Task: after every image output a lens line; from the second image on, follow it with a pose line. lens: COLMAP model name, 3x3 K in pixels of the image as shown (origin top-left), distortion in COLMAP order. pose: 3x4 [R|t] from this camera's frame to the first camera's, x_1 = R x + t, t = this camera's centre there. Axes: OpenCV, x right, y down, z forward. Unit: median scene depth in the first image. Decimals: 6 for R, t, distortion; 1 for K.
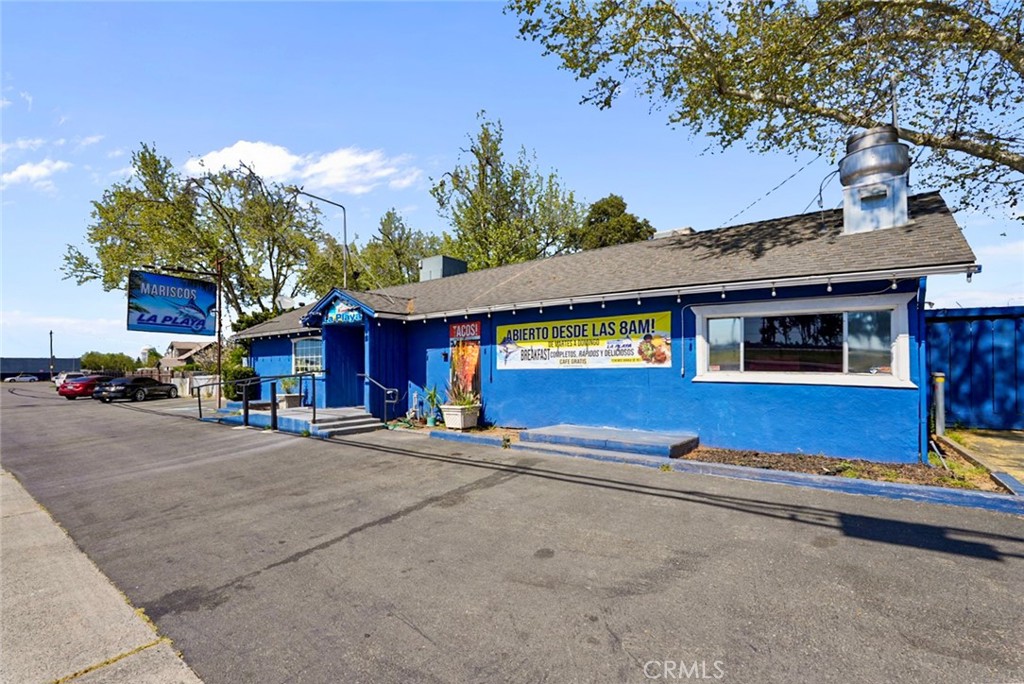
lens RADIAL K [[456.7, 0, 477.7], [0, 456.7, 360.2], [0, 0, 1]] dist [-0.010133, 0.004182]
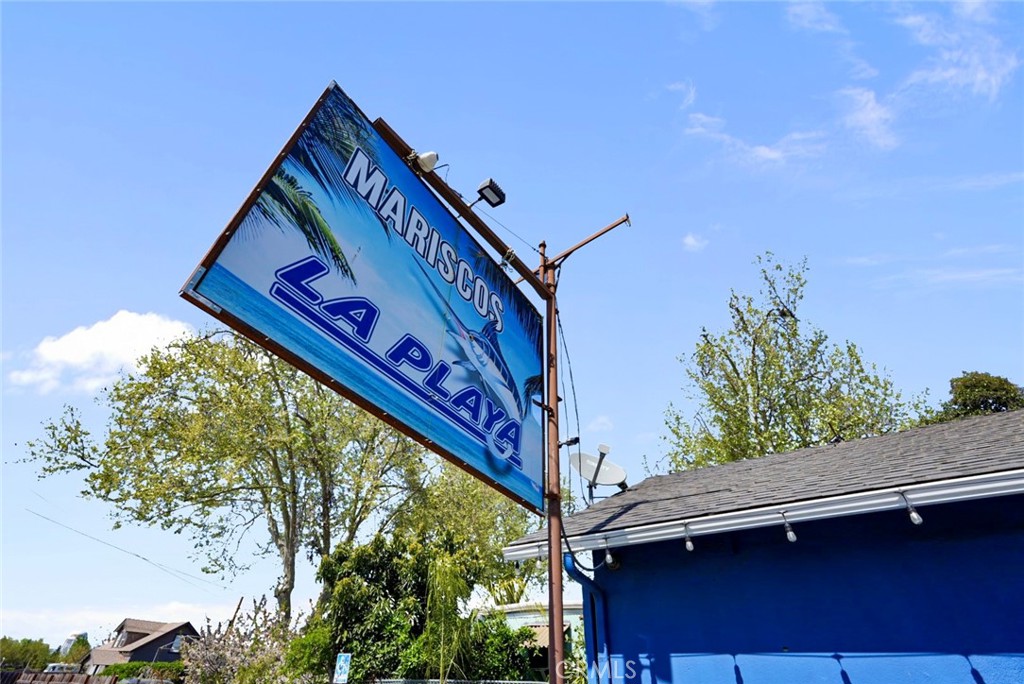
lens RADIAL K [[456.7, 0, 508.2], [0, 456.7, 324.6], [0, 0, 1]] dist [-0.010133, 0.004182]
pose [[0.998219, 0.059577, 0.003209, -1.047928], [-0.045169, 0.789772, -0.611736, 0.013223], [-0.038980, 0.610501, 0.791056, 1.377664]]
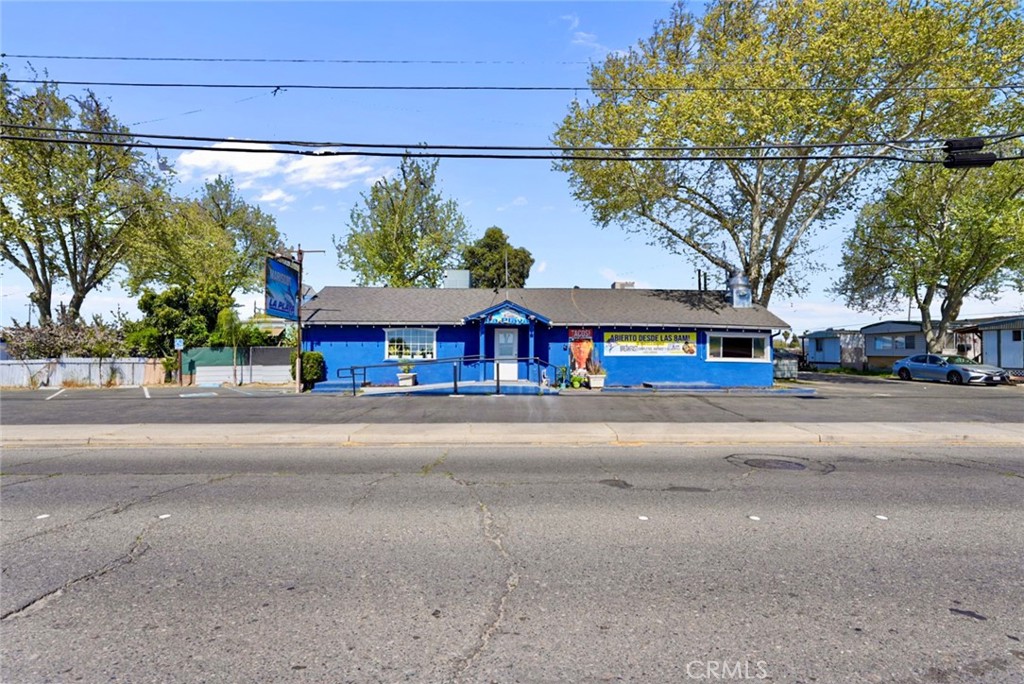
lens RADIAL K [[456.7, 0, 515.5], [0, 456.7, 339.8], [0, 0, 1]] dist [-0.010133, 0.004182]
pose [[0.780919, 0.026415, 0.624074, -1.465069], [-0.021081, 0.999651, -0.015933, -0.007415], [-0.624277, -0.000714, 0.781203, -0.238723]]
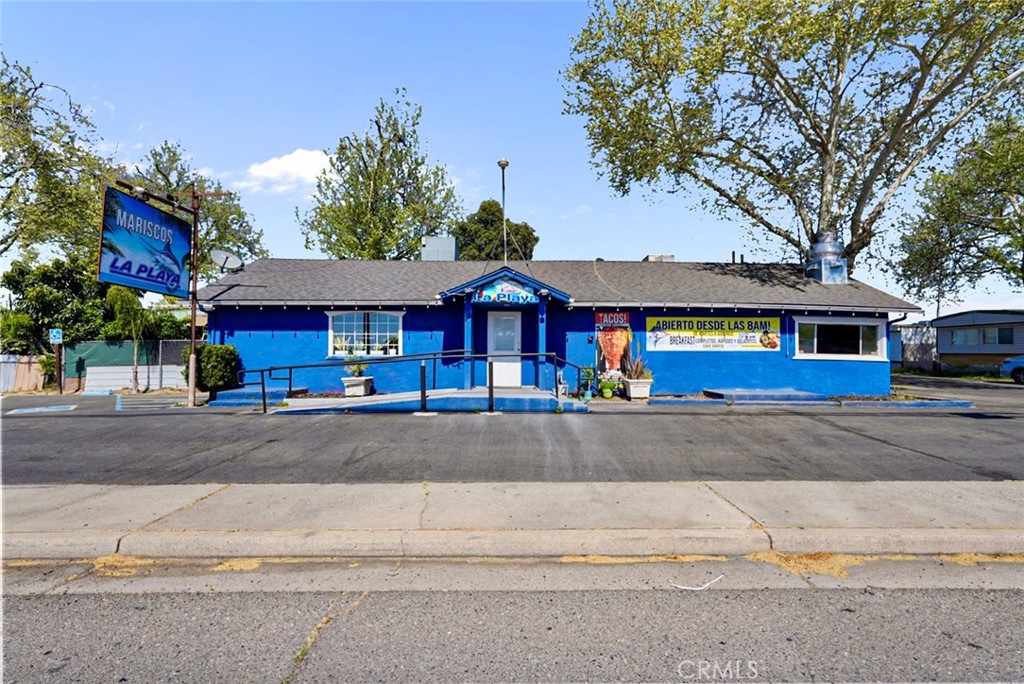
lens RADIAL K [[456.7, 0, 519.8], [0, 456.7, 337.1], [0, 0, 1]] dist [-0.010133, 0.004182]
pose [[0.773528, 0.029434, 0.633079, -1.091575], [-0.021015, 0.999563, -0.020795, 0.015869], [-0.633414, 0.002781, 0.773808, 0.243232]]
